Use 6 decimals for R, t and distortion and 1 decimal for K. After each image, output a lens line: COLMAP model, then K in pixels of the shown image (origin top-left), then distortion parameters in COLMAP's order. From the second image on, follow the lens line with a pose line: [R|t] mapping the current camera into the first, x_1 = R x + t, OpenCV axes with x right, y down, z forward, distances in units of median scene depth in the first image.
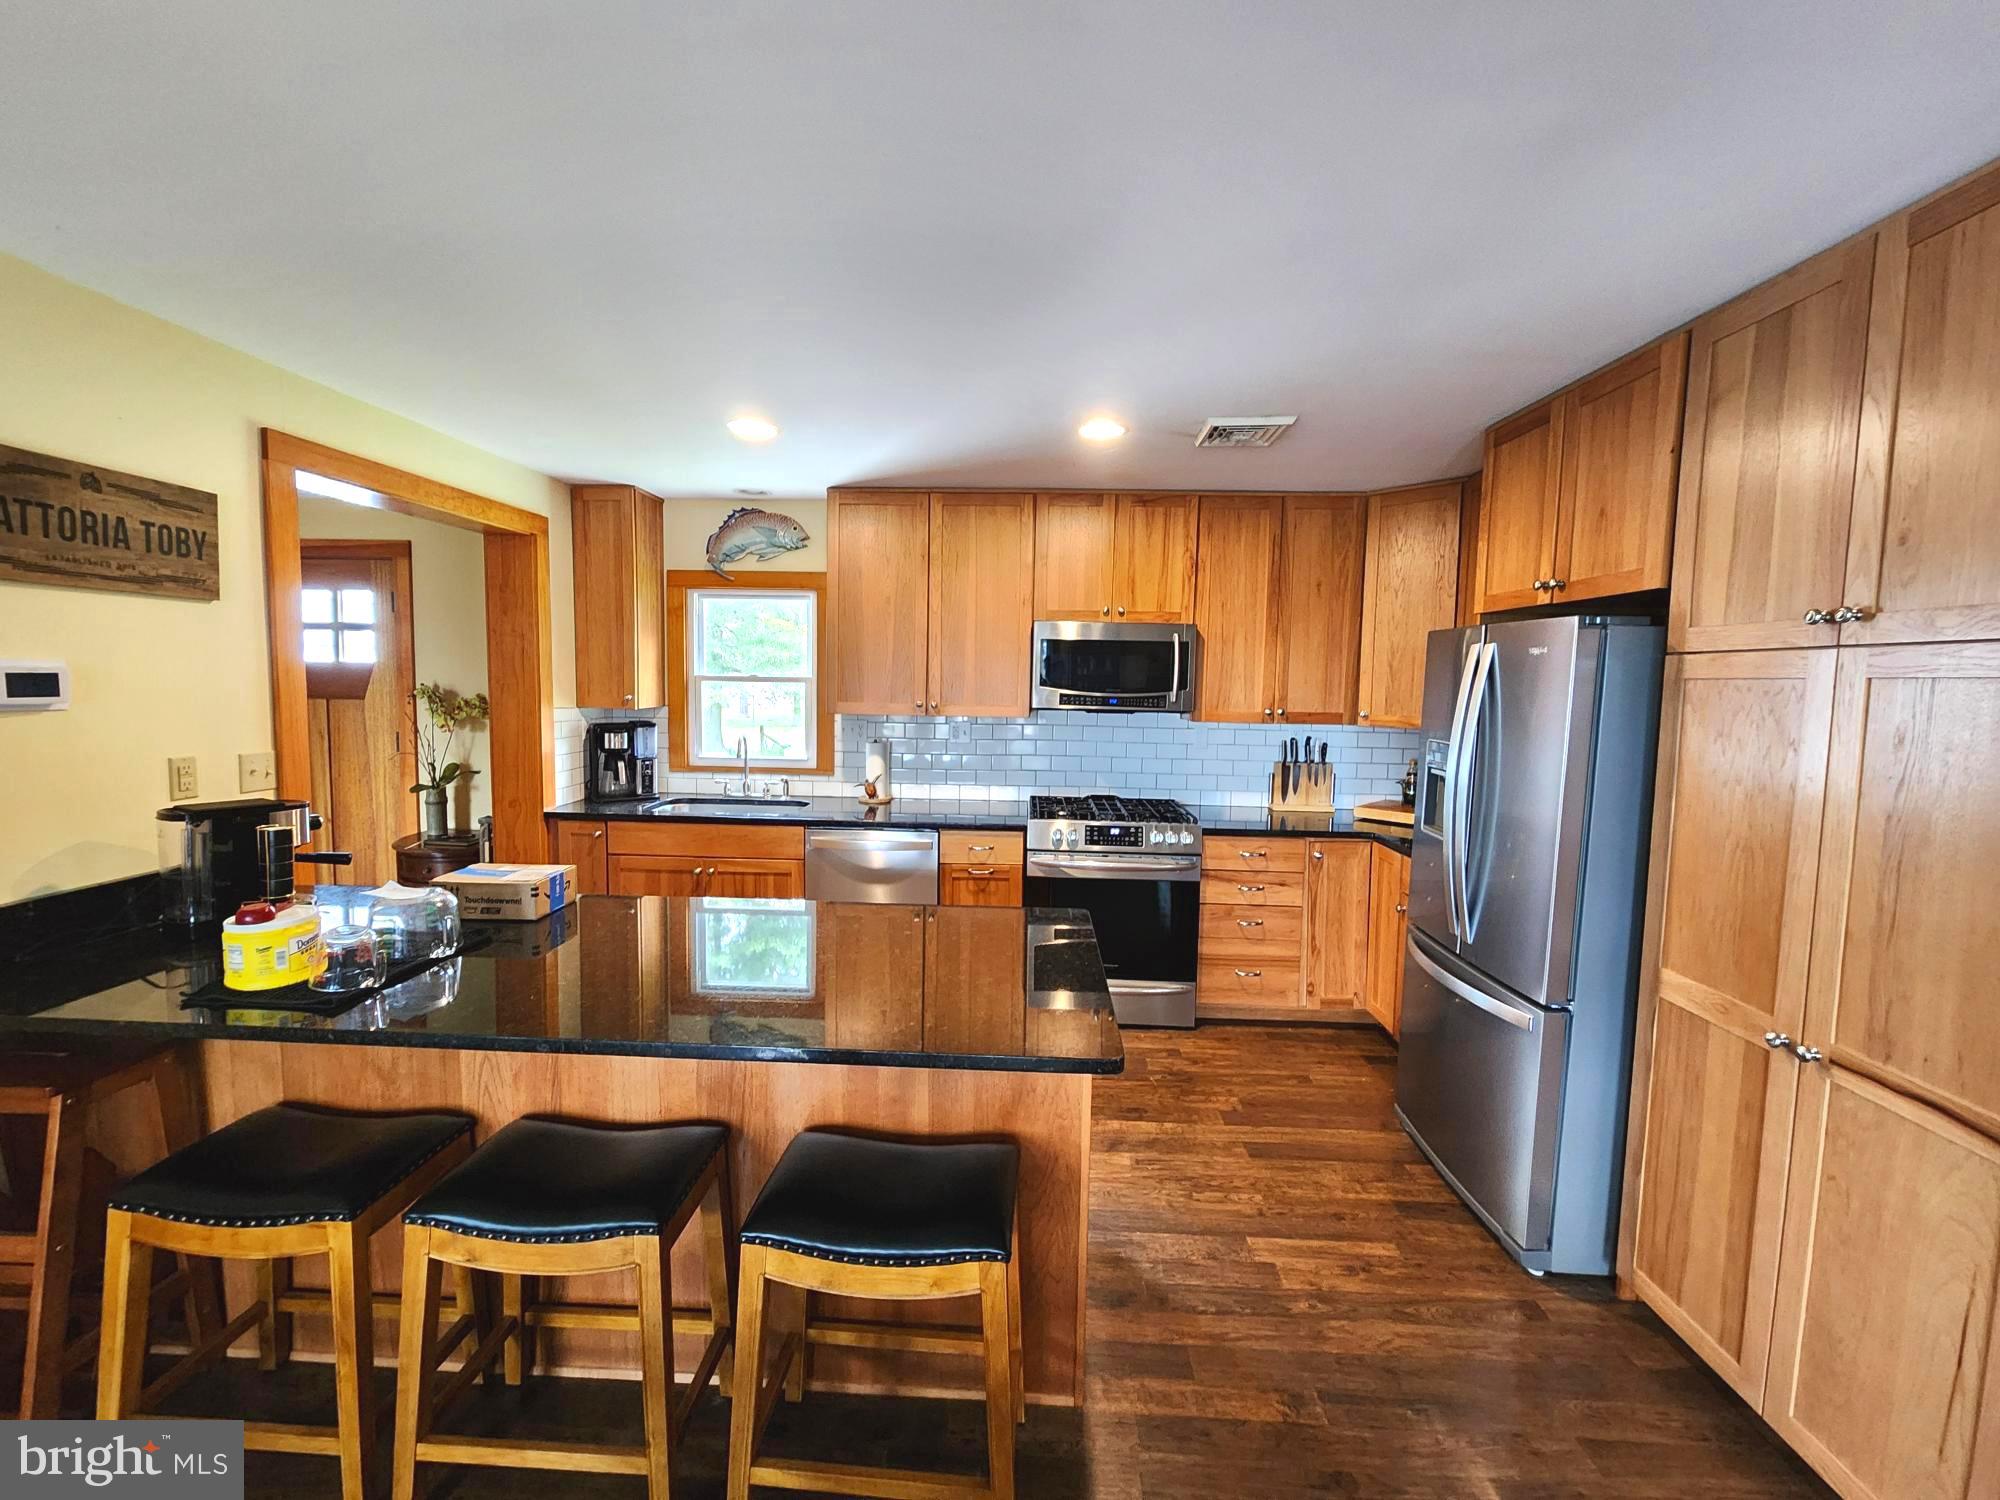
lens RADIAL K [[818.4, 0, 990.1], [0, 818.4, 741.8], [0, 0, 1]] dist [0.000242, -0.000110]
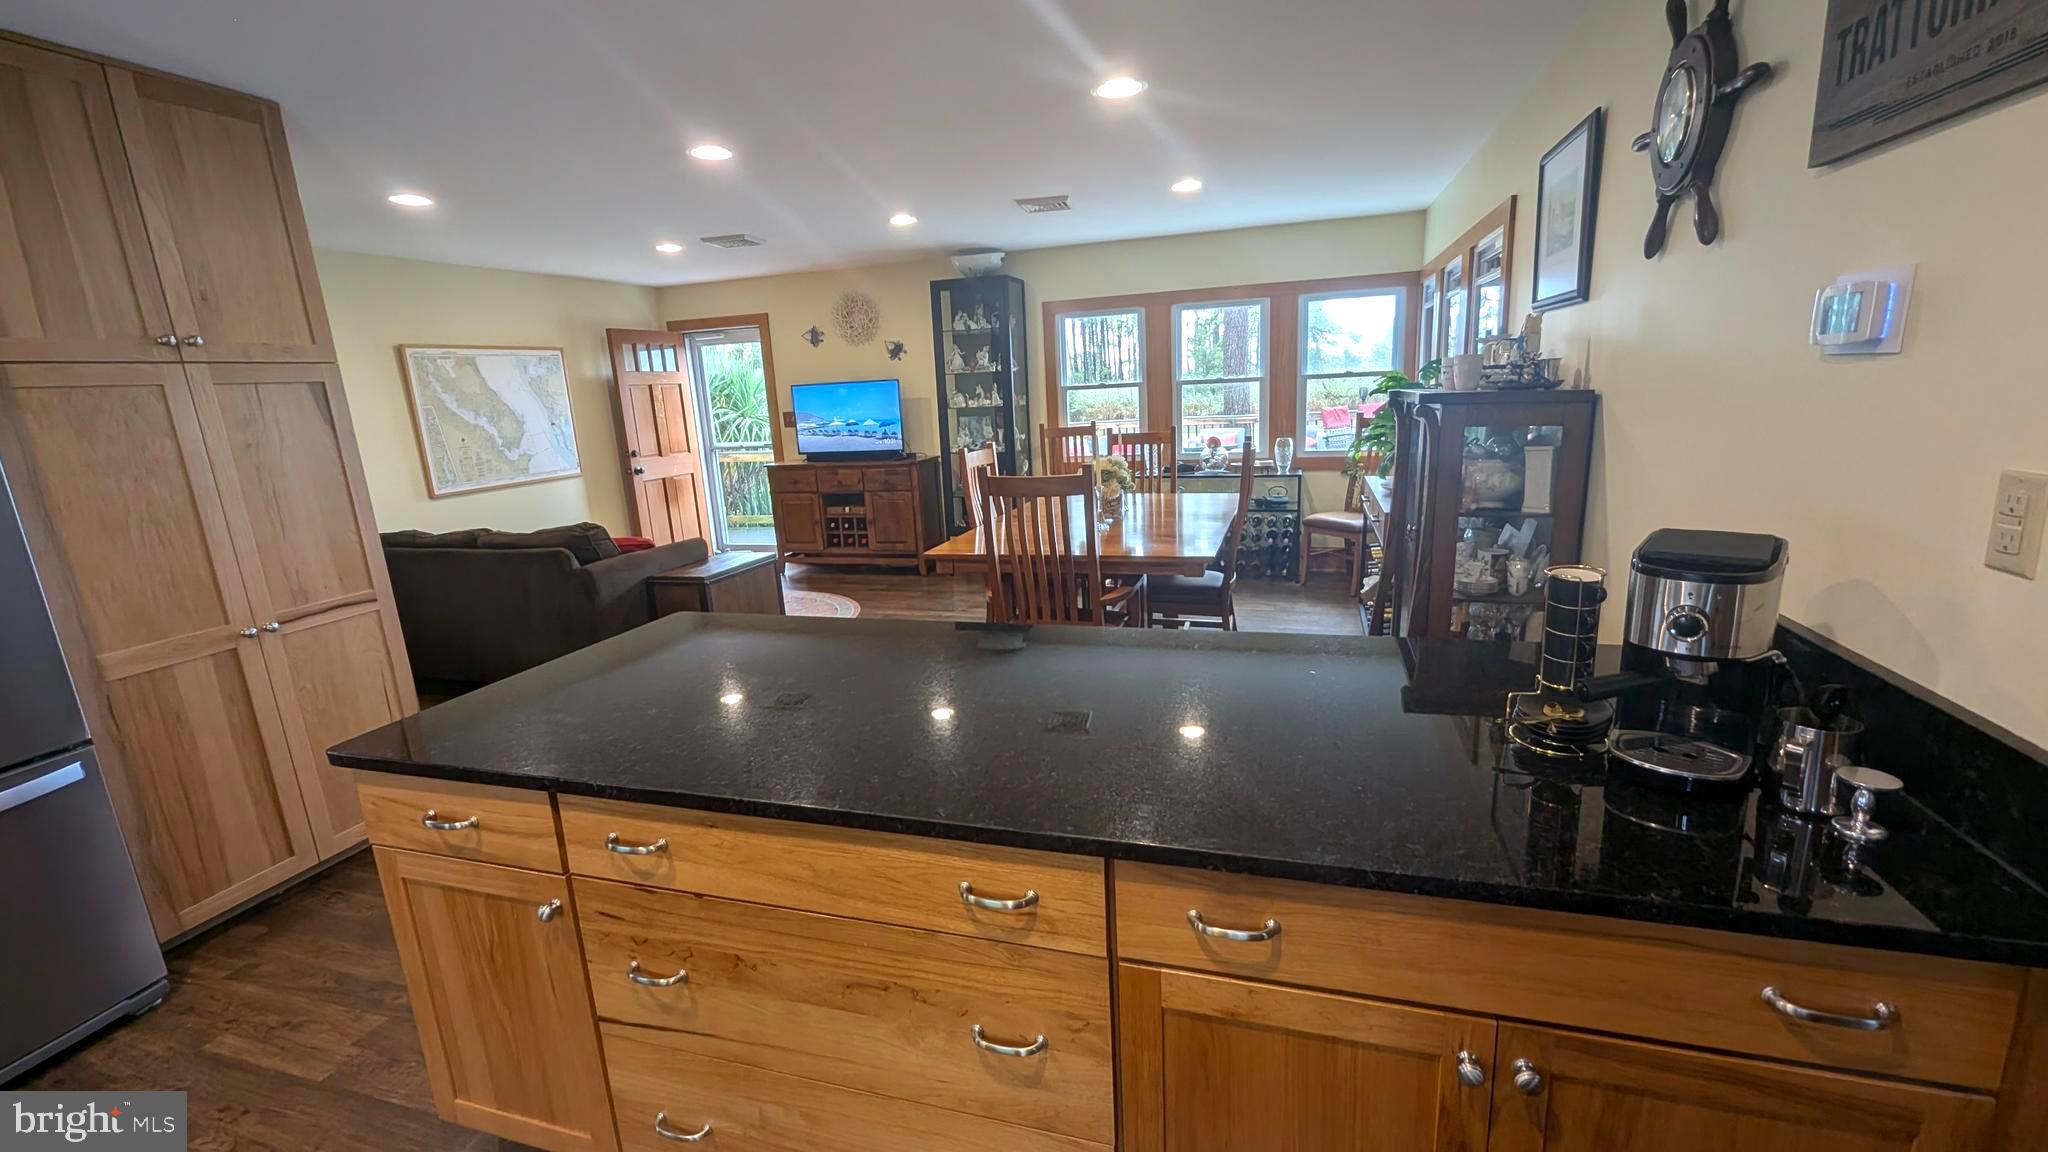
lens RADIAL K [[850.2, 0, 1031.1], [0, 850.2, 579.7], [0, 0, 1]] dist [0.002015, -0.000042]
pose [[-0.969854, -0.019860, 0.242877, -0.334721], [0.056410, 0.951305, 0.303047, -0.048919], [-0.237069, 0.307612, -0.921506, 0.865489]]
